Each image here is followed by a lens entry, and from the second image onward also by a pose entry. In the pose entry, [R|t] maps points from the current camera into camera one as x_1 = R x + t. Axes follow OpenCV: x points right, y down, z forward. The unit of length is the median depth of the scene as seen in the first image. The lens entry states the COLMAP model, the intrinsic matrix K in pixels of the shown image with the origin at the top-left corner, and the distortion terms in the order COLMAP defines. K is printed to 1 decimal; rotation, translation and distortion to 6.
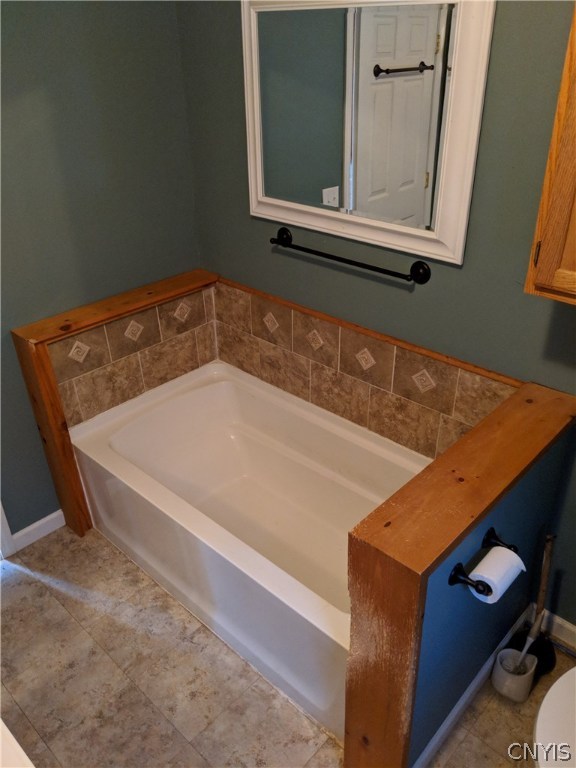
lens RADIAL K [[616.6, 0, 288.8], [0, 616.6, 384.0], [0, 0, 1]] dist [0.062838, -0.115214]
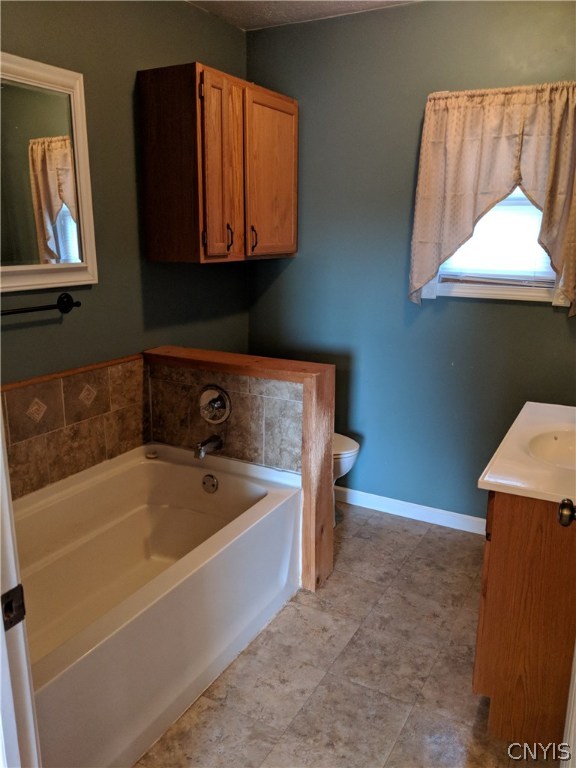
lens RADIAL K [[616.6, 0, 286.7], [0, 616.6, 385.7], [0, 0, 1]] dist [0.062838, -0.115214]
pose [[-0.252825, -0.218238, 0.942577, -0.991996], [0.481433, 0.816675, 0.318221, -0.215572], [-0.839227, 0.534242, -0.101408, 0.822010]]
